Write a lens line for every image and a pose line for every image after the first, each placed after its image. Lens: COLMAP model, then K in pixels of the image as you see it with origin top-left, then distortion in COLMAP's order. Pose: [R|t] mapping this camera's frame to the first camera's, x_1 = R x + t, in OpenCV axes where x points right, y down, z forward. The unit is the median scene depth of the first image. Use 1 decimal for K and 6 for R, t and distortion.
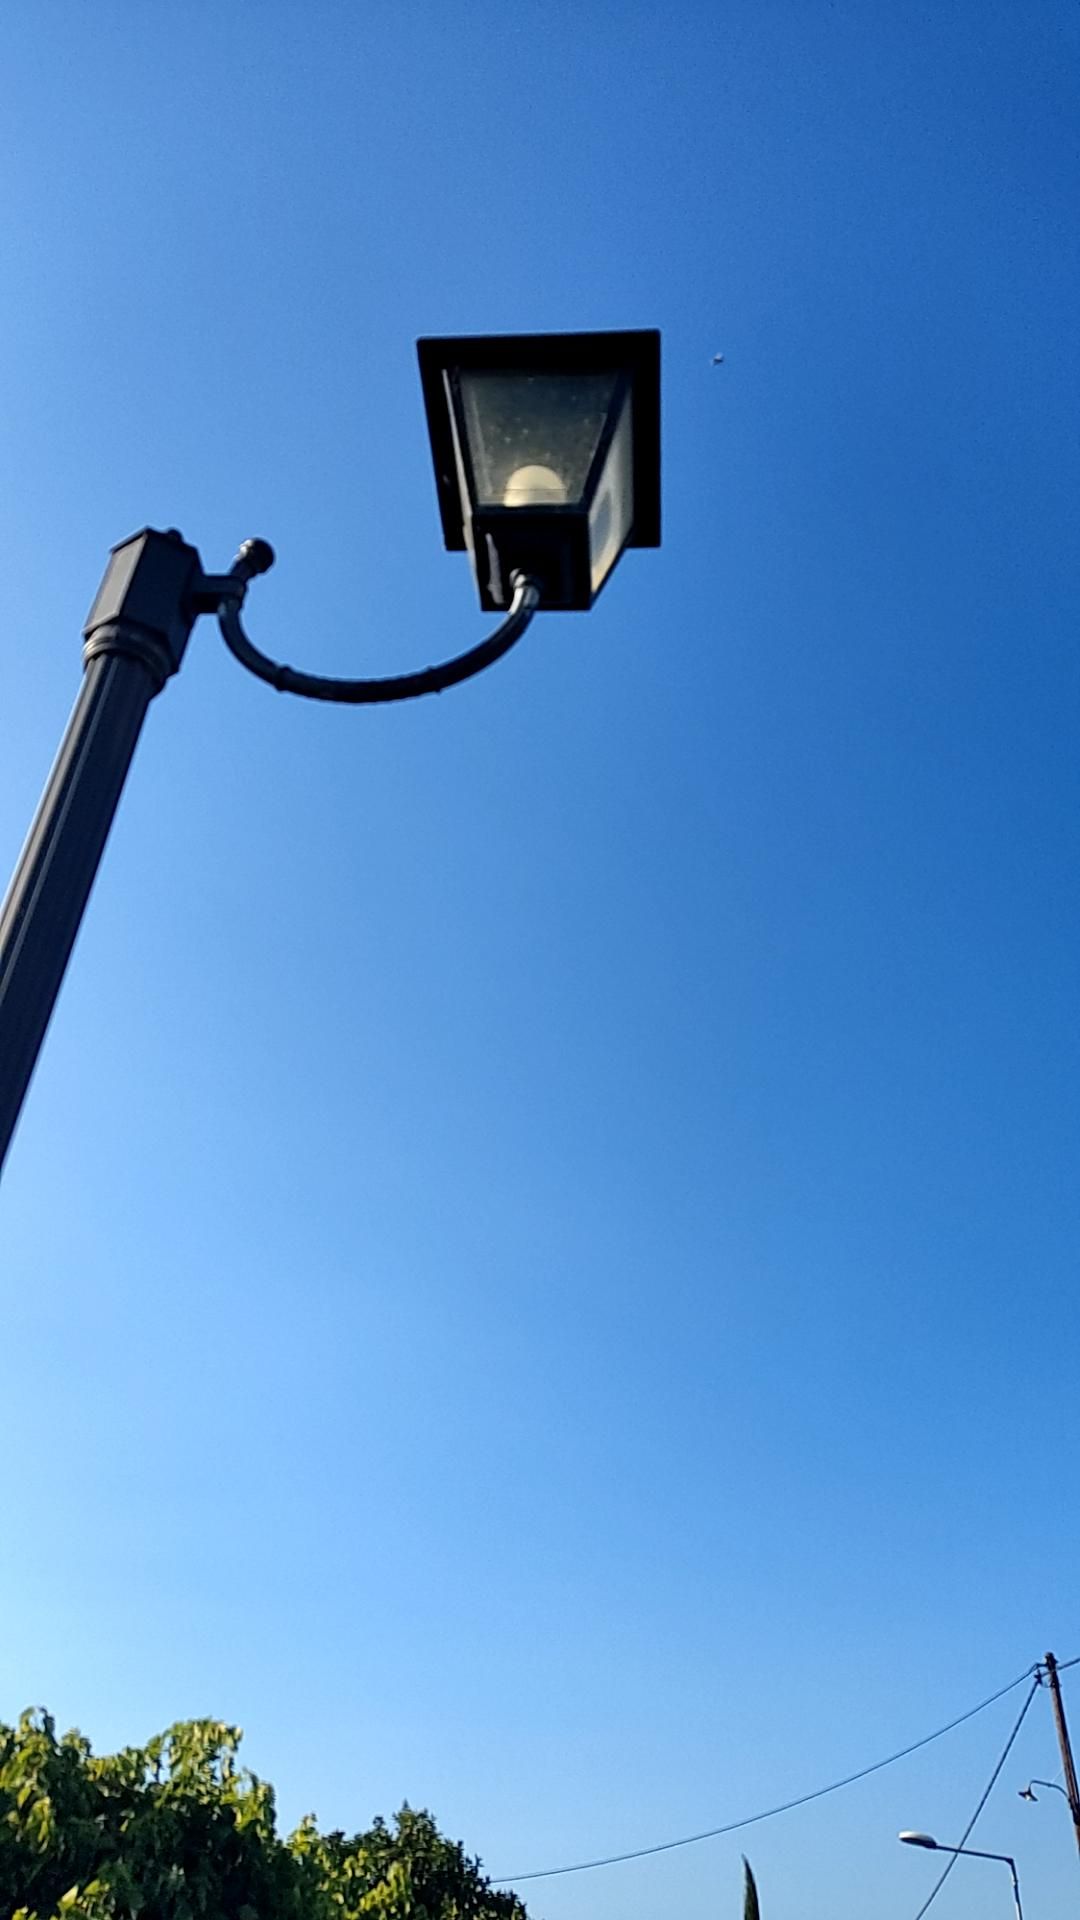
lens RADIAL K [[1452.8, 0, 528.7], [0, 1452.8, 958.8], [0, 0, 1]] dist [0.017892, 0.004959]
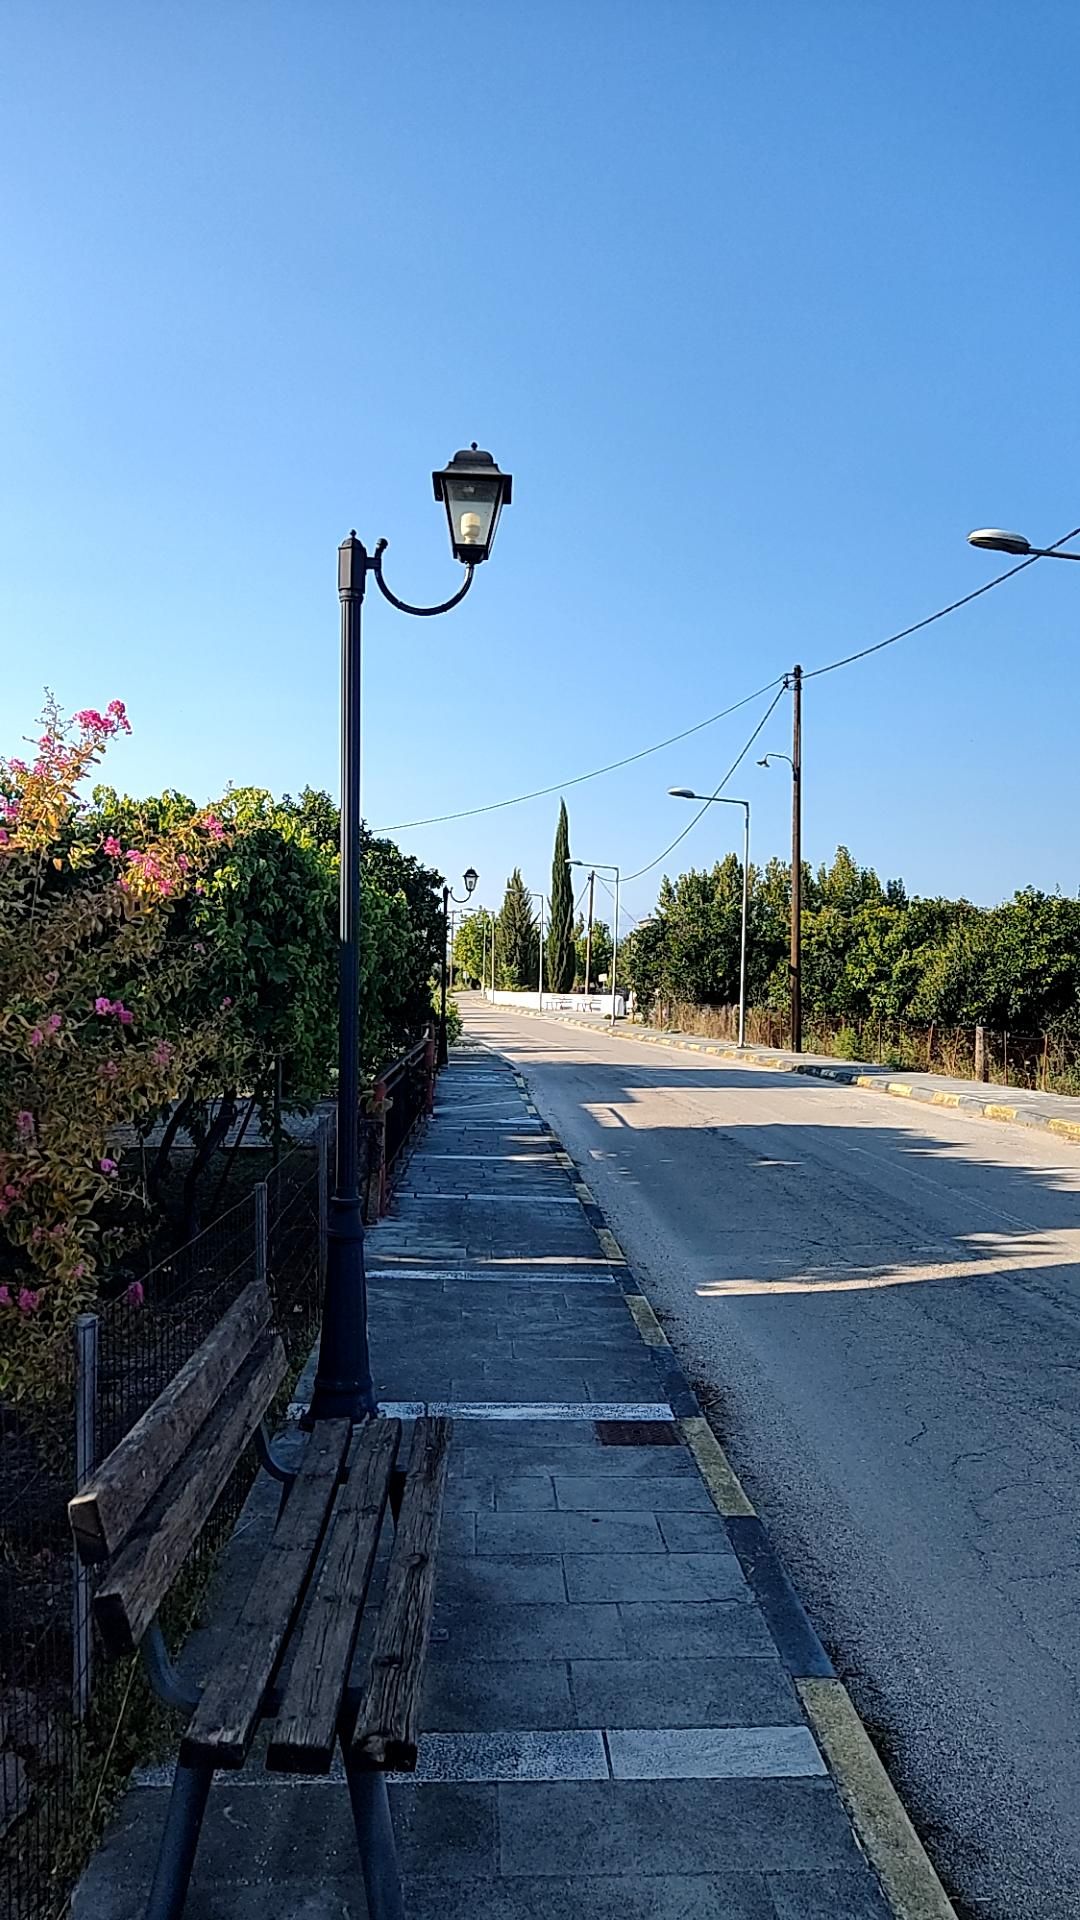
lens RADIAL K [[1452.8, 0, 539.7], [0, 1452.8, 964.4], [0, 0, 1]] dist [0.017892, 0.004959]
pose [[0.993562, -0.036962, 0.107093, -0.020903], [-0.037170, 0.786606, 0.616336, -0.143254], [-0.107021, -0.616348, 0.780168, -0.193417]]
